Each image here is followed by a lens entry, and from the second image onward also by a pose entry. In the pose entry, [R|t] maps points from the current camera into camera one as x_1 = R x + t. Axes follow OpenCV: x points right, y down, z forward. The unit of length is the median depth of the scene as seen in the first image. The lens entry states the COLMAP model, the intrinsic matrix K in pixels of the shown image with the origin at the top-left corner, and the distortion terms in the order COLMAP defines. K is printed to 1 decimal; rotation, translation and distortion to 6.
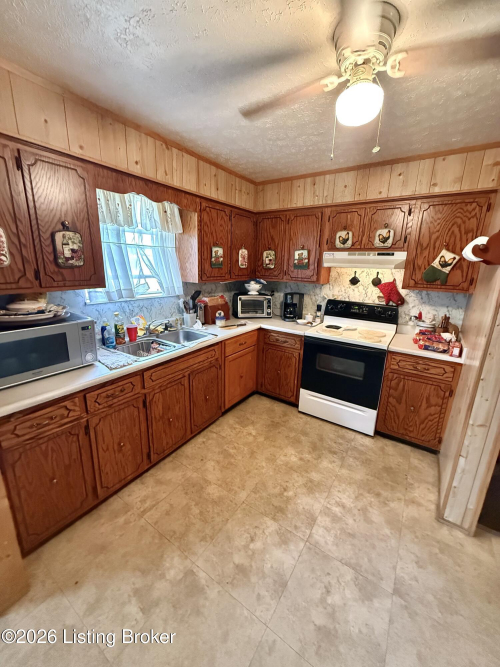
lens RADIAL K [[265.7, 0, 253.6], [0, 265.7, 331.5], [0, 0, 1]] dist [0.002285, -0.000171]
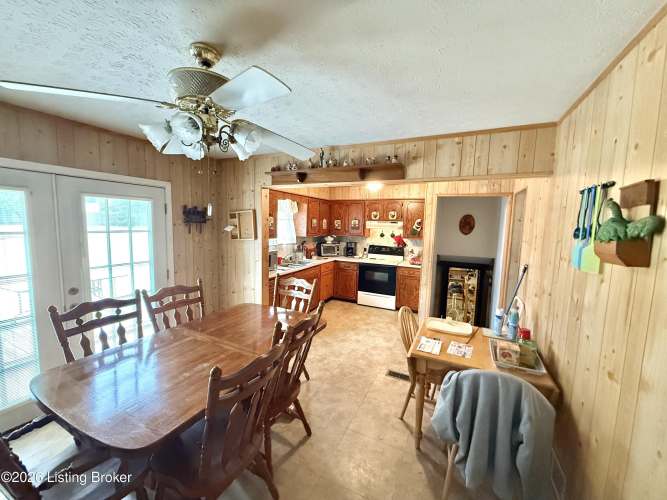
lens RADIAL K [[265.7, 0, 334.9], [0, 265.7, 249.0], [0, 0, 1]] dist [0.002285, -0.000171]
pose [[0.990579, -0.016432, 0.135953, -0.258406], [0.036631, 0.988393, -0.147434, 0.206453], [-0.131952, 0.151025, 0.979684, -0.948520]]
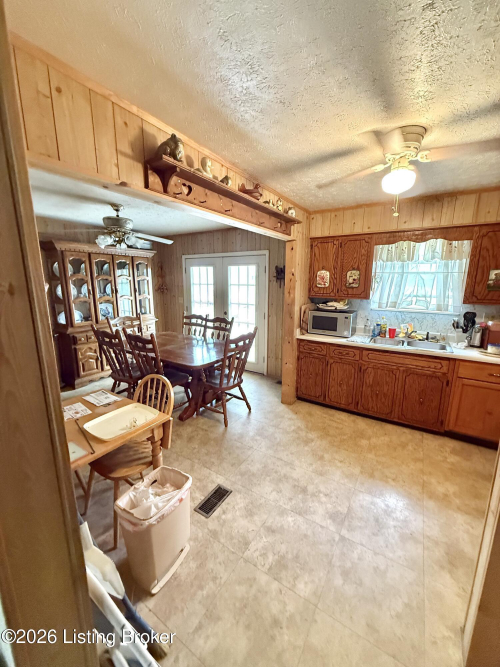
lens RADIAL K [[265.7, 0, 247.2], [0, 265.7, 332.4], [0, 0, 1]] dist [0.002285, -0.000171]
pose [[0.008504, 0.168703, -0.985630, 0.825644], [-0.254480, 0.953579, 0.161021, -0.023725], [0.967041, 0.249454, 0.051041, 0.127412]]
